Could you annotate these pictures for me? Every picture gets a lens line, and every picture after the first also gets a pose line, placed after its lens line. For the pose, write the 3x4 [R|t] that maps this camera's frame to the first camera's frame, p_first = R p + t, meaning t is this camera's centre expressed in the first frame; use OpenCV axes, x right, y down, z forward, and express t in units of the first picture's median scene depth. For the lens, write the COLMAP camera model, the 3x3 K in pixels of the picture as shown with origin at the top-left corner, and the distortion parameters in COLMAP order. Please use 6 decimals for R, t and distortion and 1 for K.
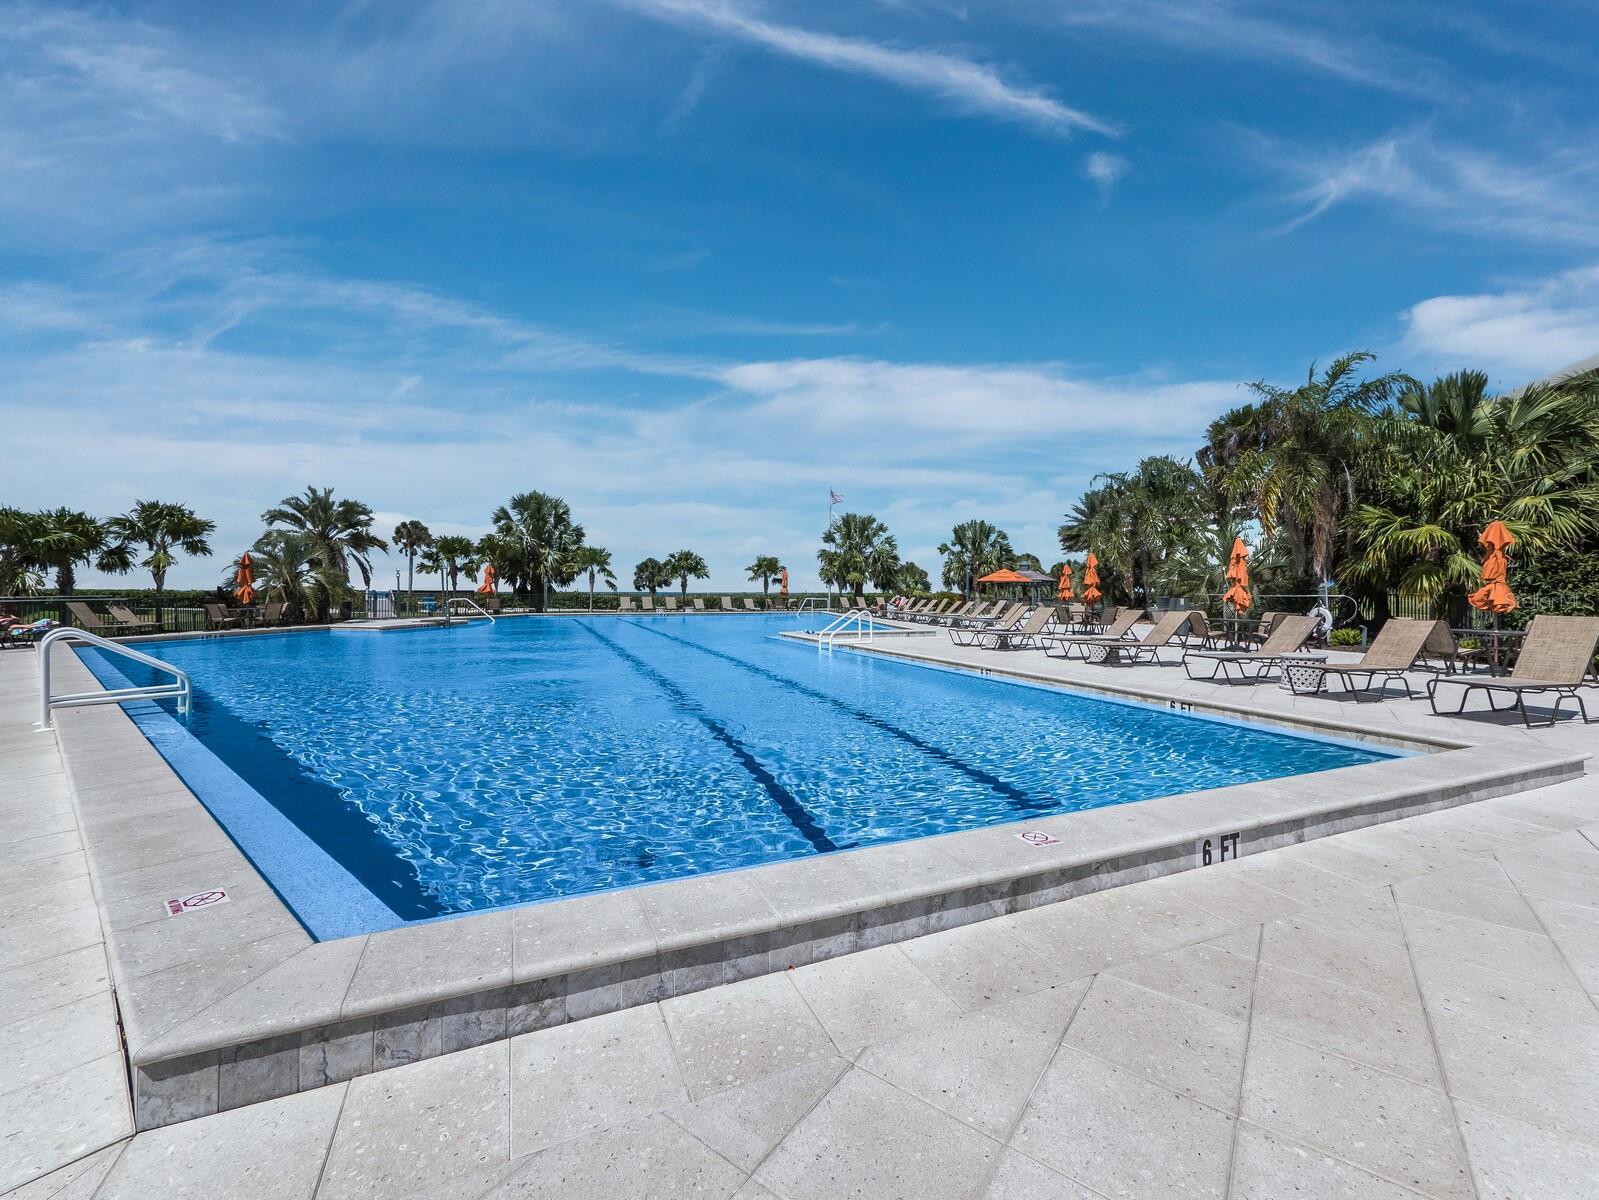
lens RADIAL K [[677.6, 0, 799.5], [0, 677.6, 600.0], [0, 0, 1]] dist [0.017943, -0.000030]
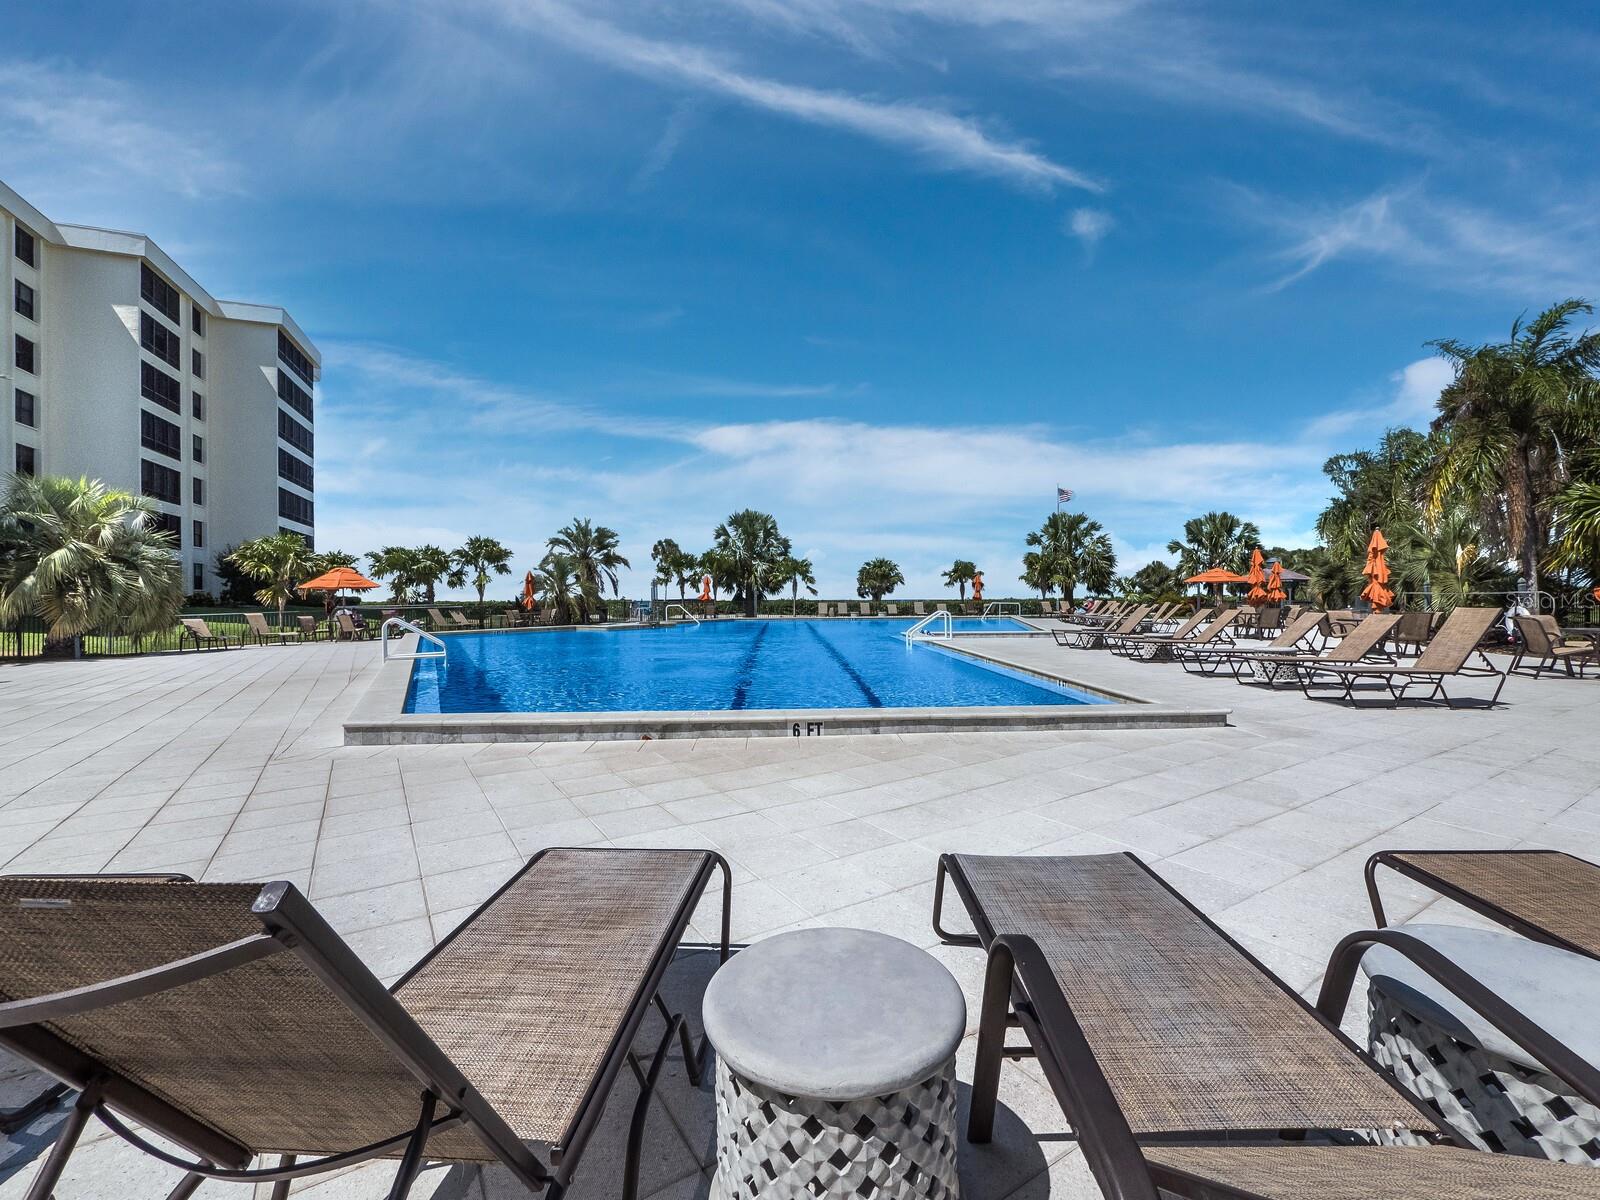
lens RADIAL K [[721.0, 0, 800.0], [0, 721.0, 600.0], [0, 0, 1]] dist [0.000751, 0.000236]
pose [[0.931919, -0.010106, -0.362526, 0.122660], [0.005981, 0.999904, -0.012499, 0.004316], [0.362618, 0.009479, 0.931890, -0.074817]]
